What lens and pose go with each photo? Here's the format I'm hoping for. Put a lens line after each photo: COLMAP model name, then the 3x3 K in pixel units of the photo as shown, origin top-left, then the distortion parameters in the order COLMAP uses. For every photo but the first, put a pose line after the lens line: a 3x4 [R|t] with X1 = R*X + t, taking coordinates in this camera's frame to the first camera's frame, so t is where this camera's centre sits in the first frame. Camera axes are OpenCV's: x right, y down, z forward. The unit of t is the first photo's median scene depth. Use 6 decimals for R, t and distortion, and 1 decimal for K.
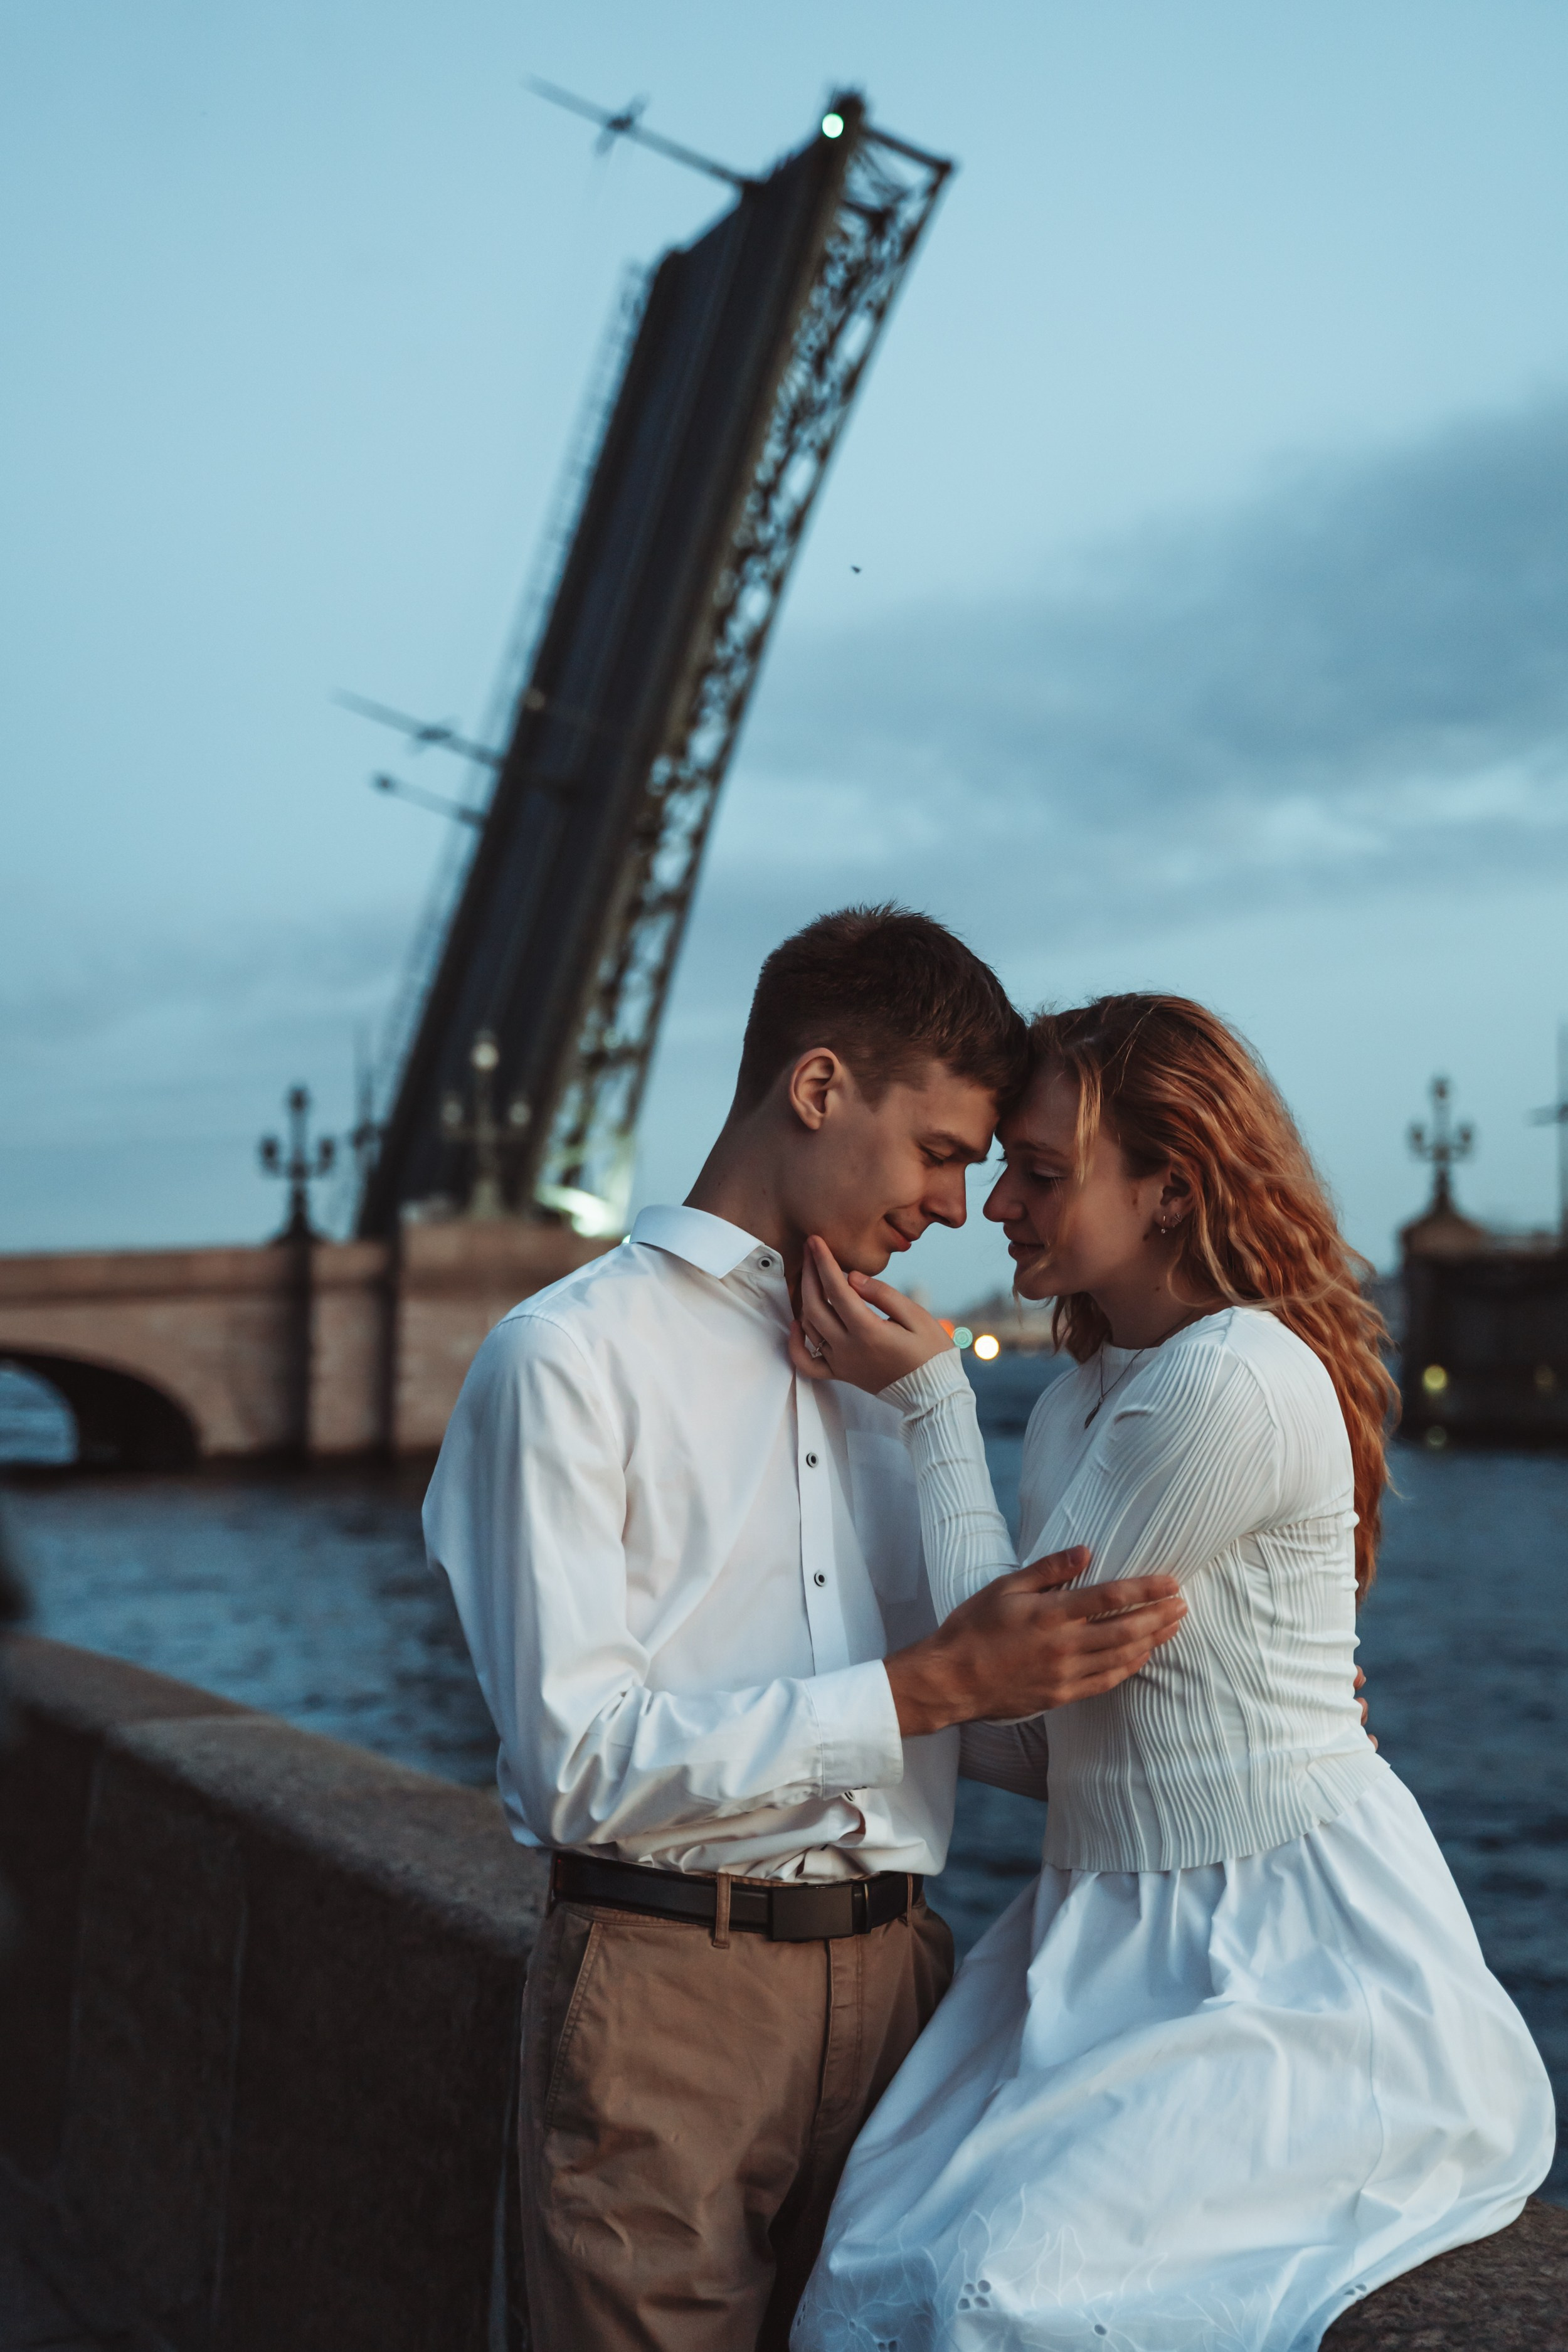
lens RADIAL K [[3495.8, 0, 784.0], [0, 3495.8, 1176.0], [0, 0, 1]] dist [0.136034, 0.055398]
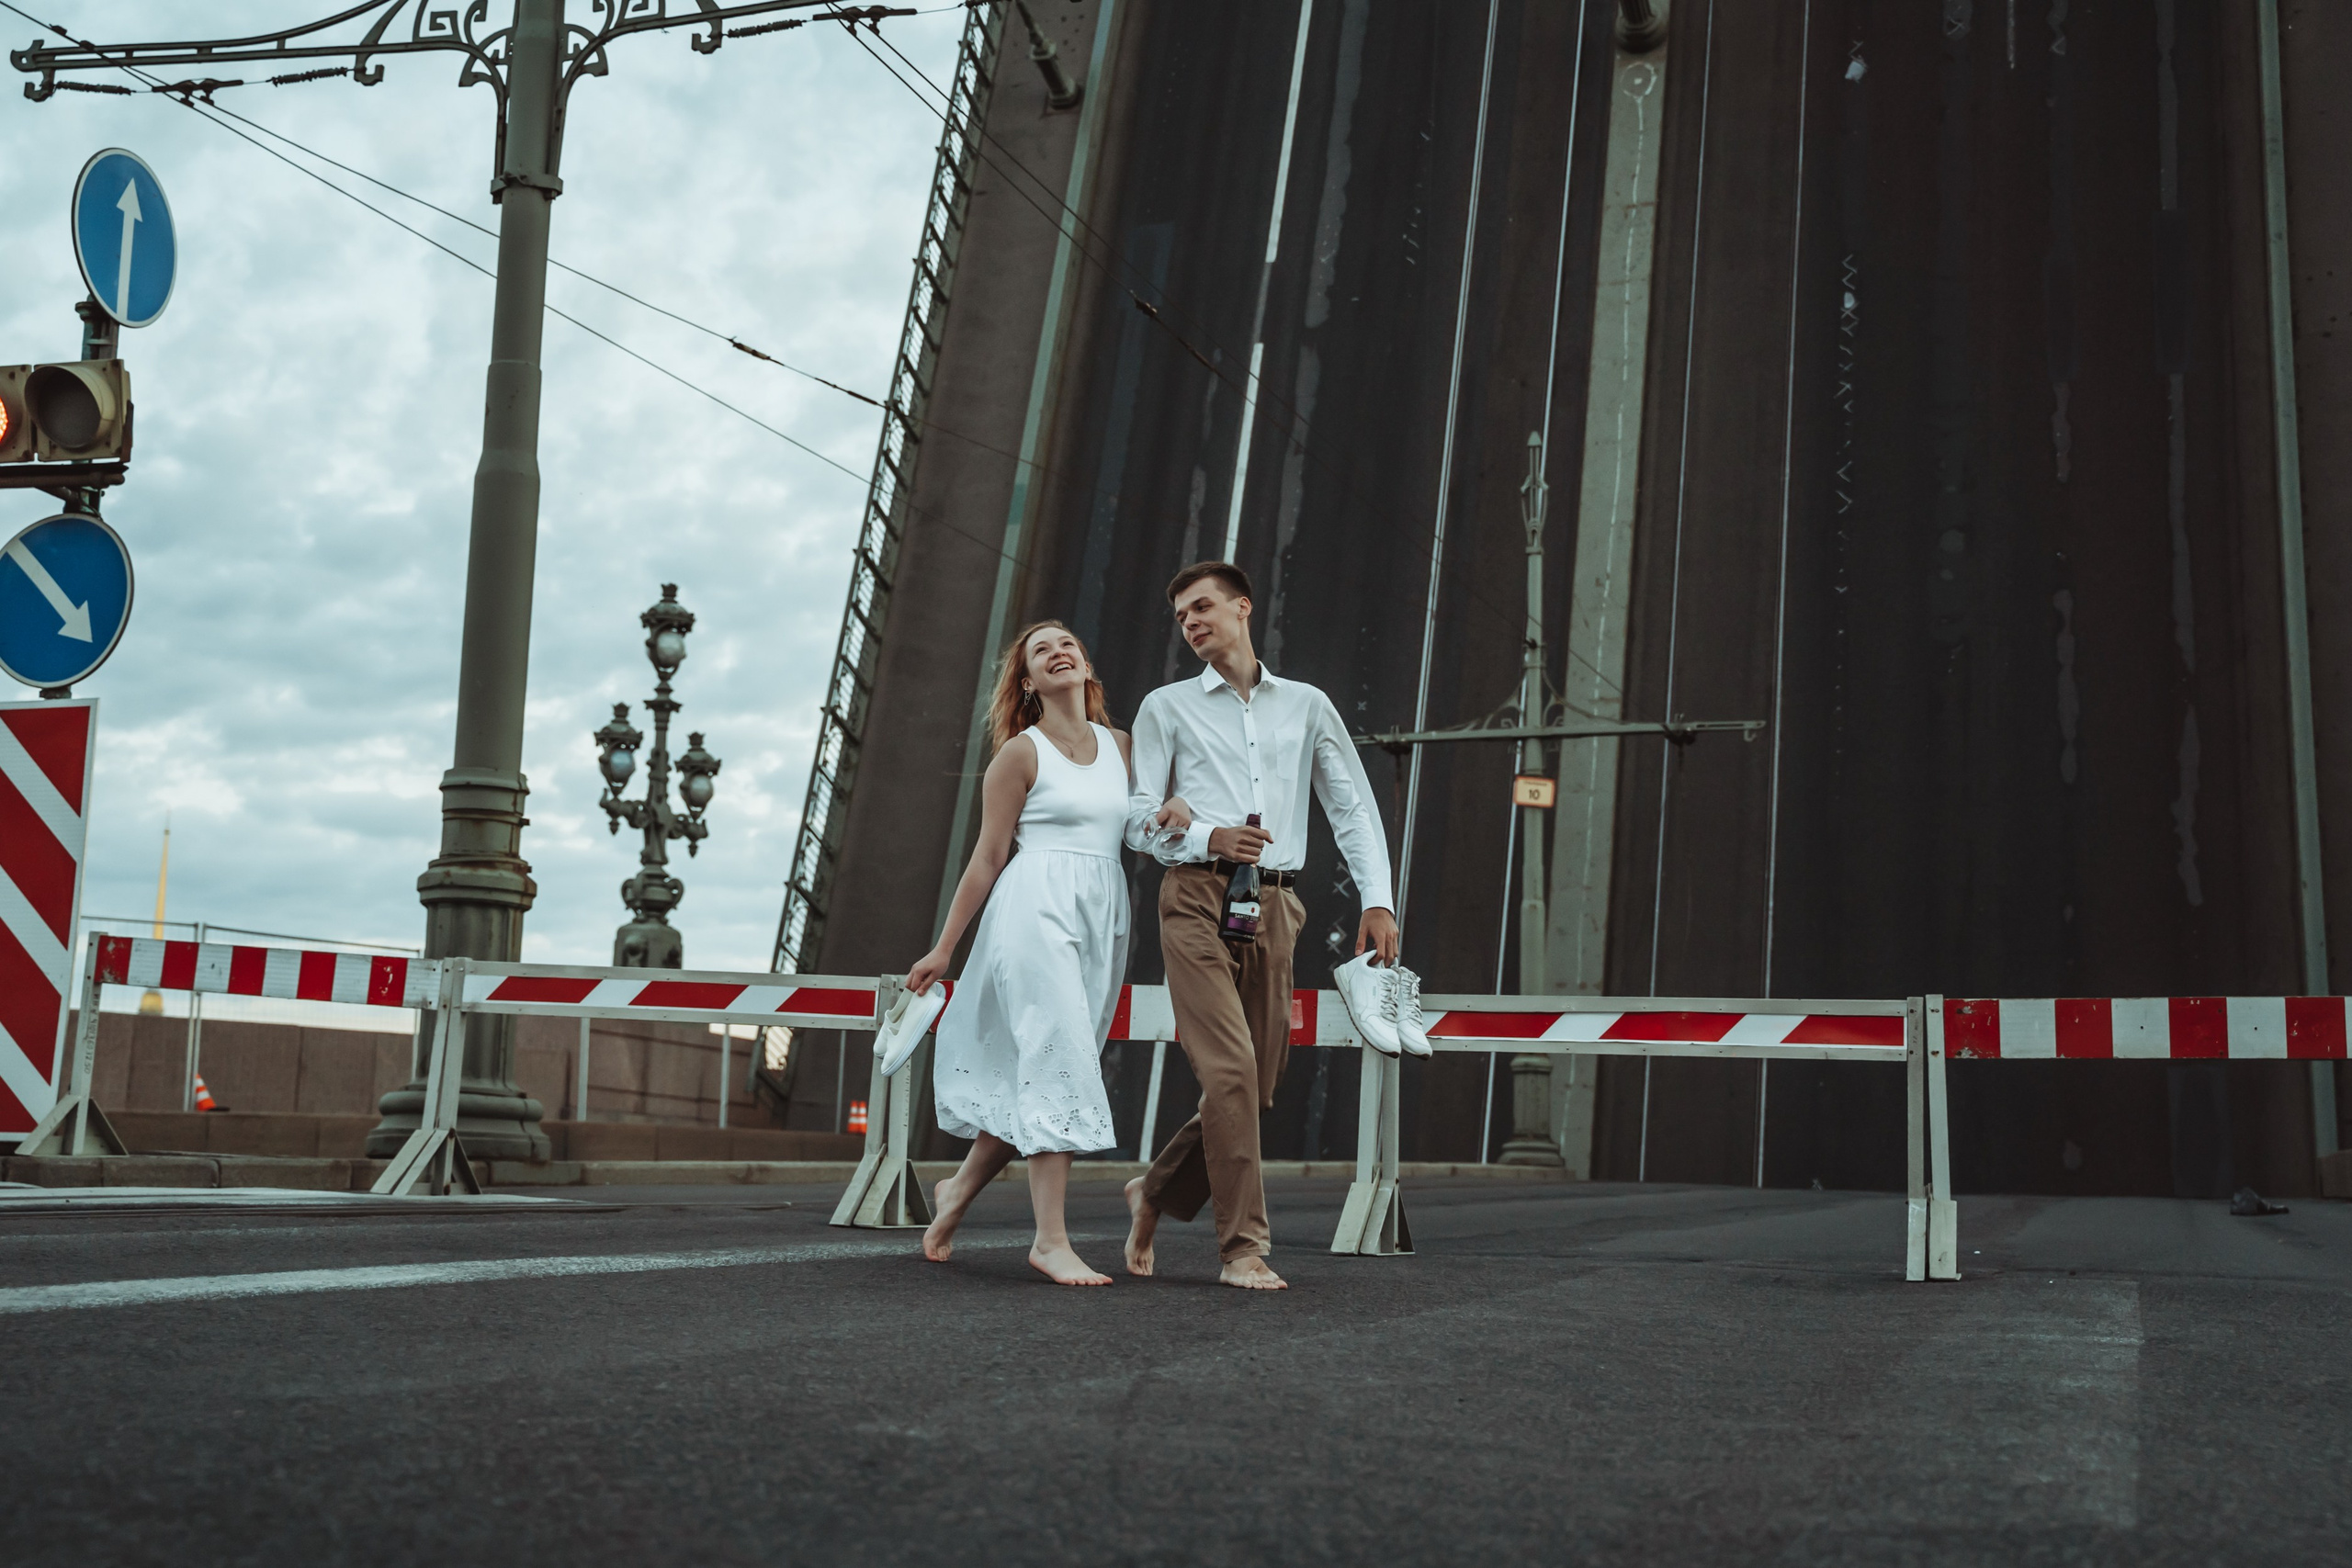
lens RADIAL K [[2890.3, 0, 1185.0], [0, 2890.3, 779.5], [0, 0, 1]] dist [0.023674, 0.080383]
pose [[0.631800, 0.151628, 0.760156, -0.353414], [-0.067095, 0.987698, -0.141250, 0.035344], [-0.772222, 0.038239, 0.634201, 0.810648]]
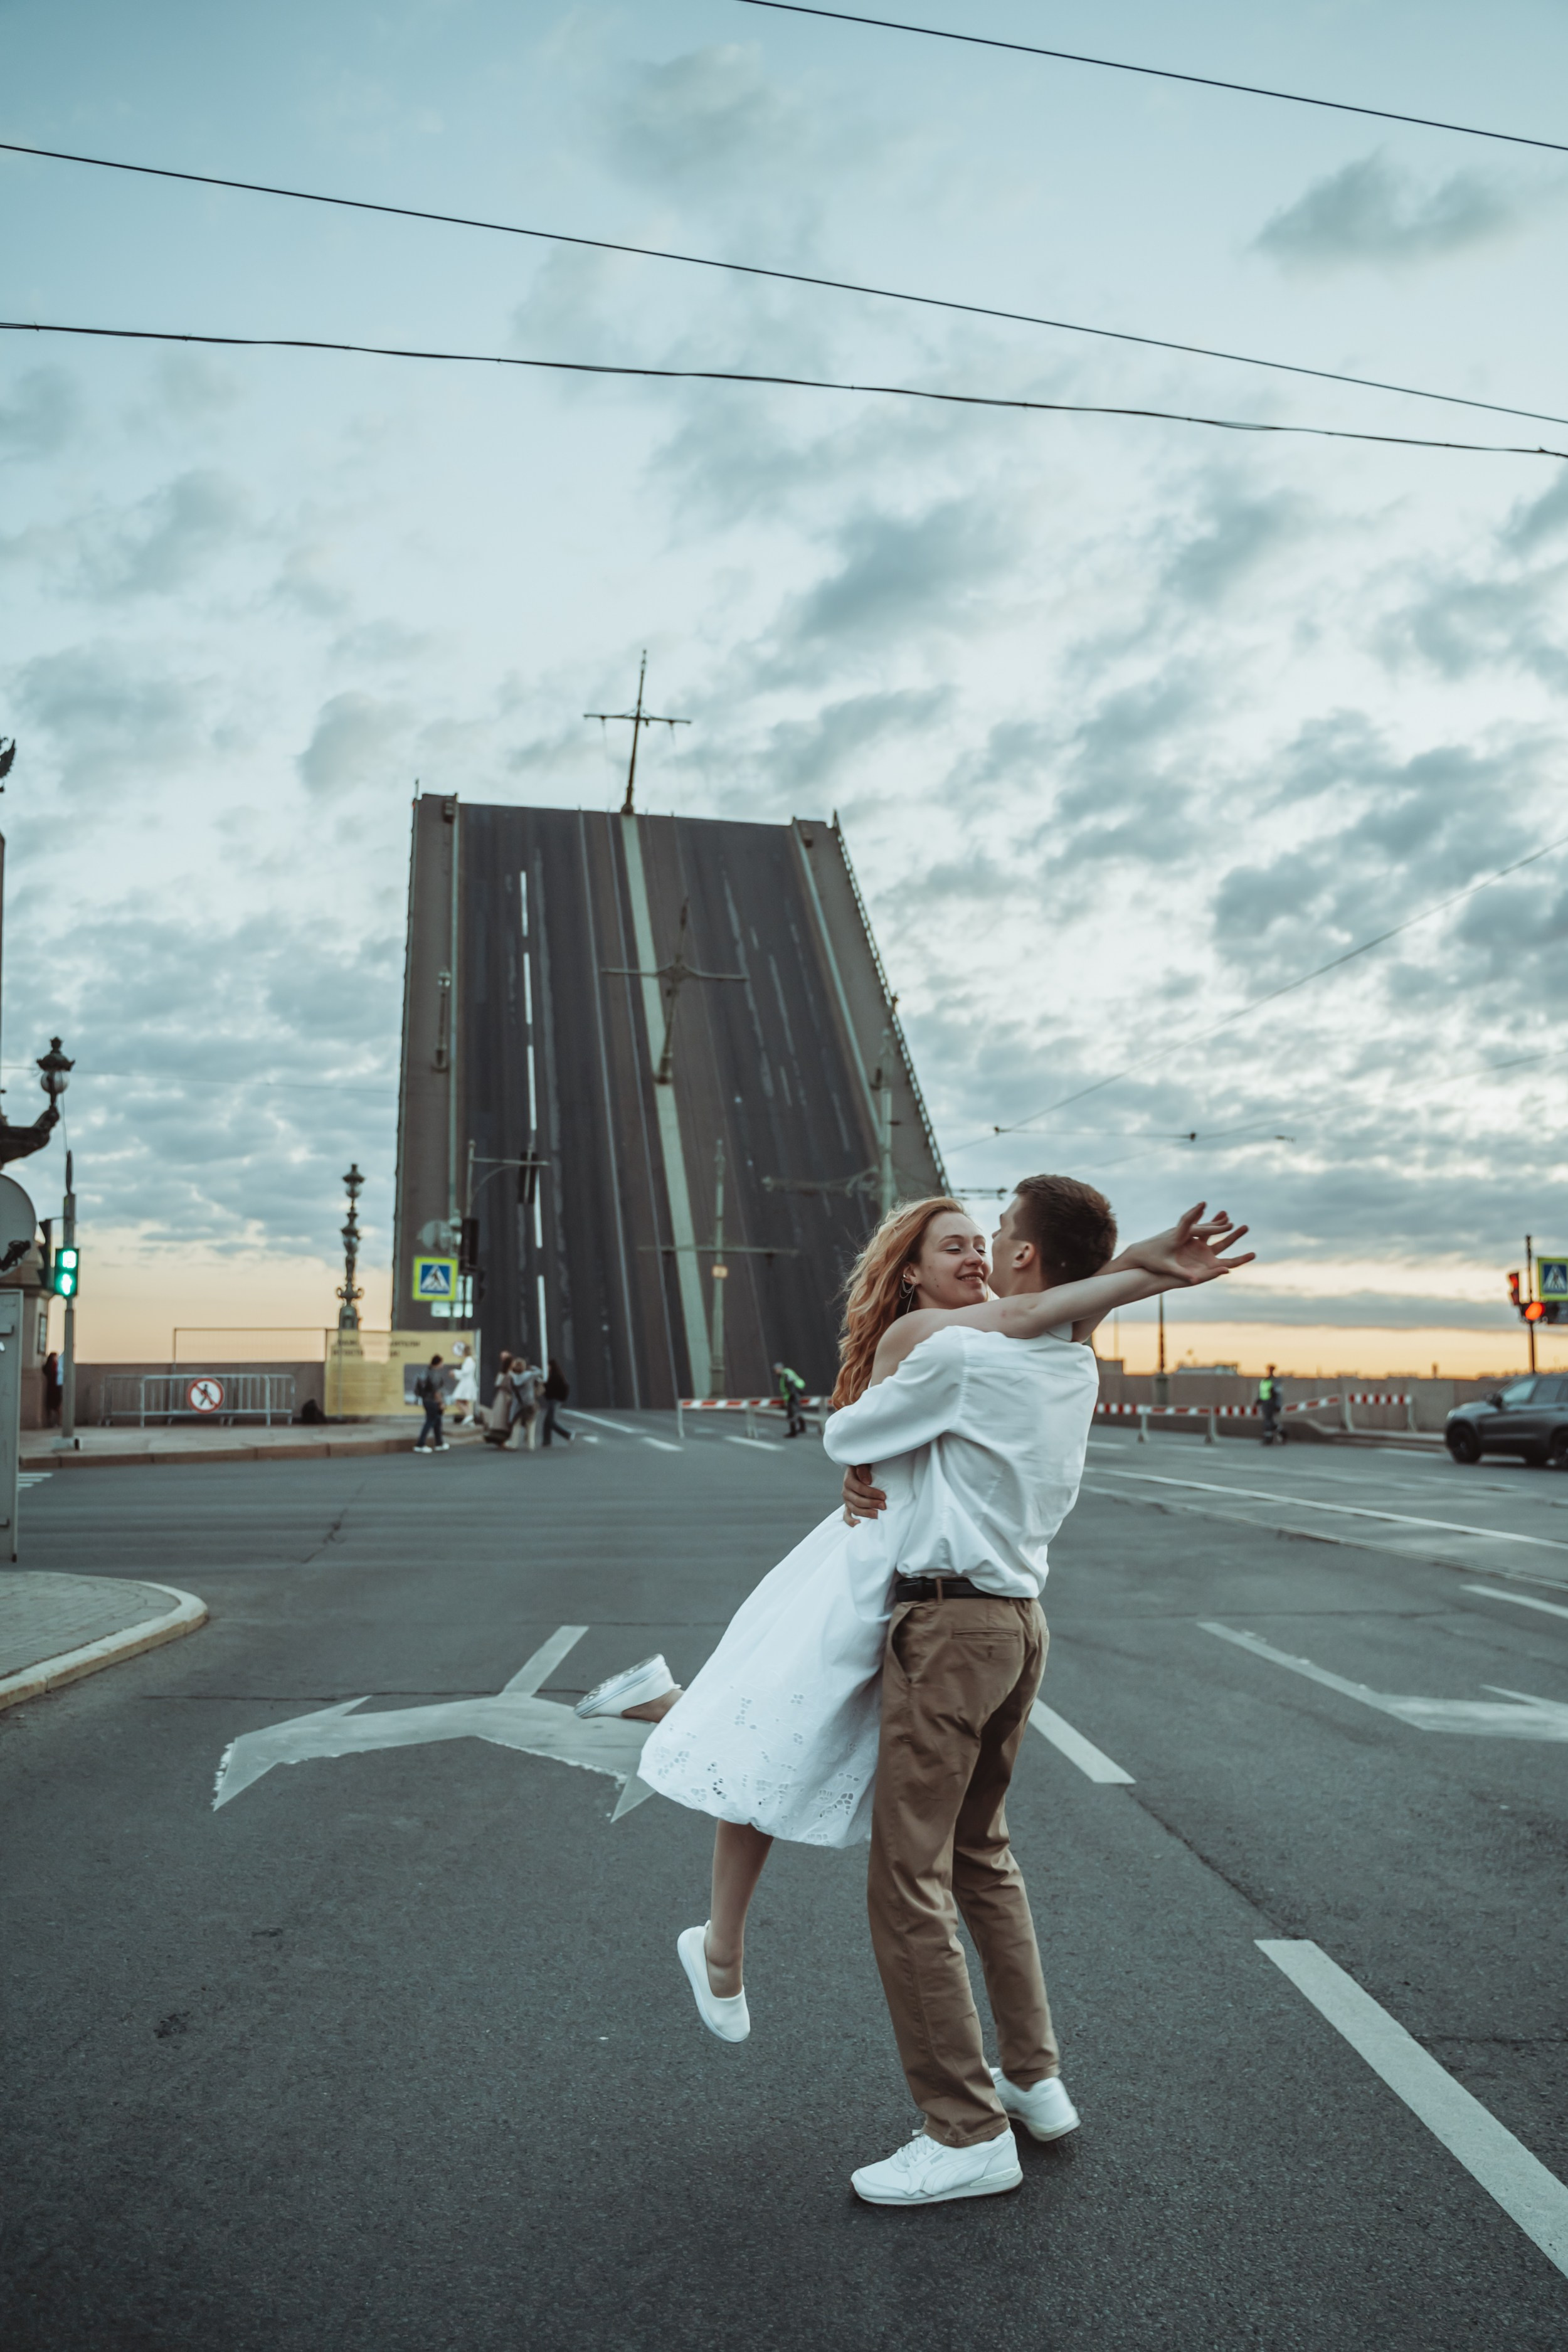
lens RADIAL K [[1901.3, 0, 768.2], [0, 1901.3, 1172.1], [0, 0, 1]] dist [-0.110448, 0.091433]
pose [[0.182664, 0.521982, 0.833168, -0.575922], [0.026319, 0.844526, -0.534868, 0.263747], [-0.982823, 0.119630, 0.140527, 0.867597]]
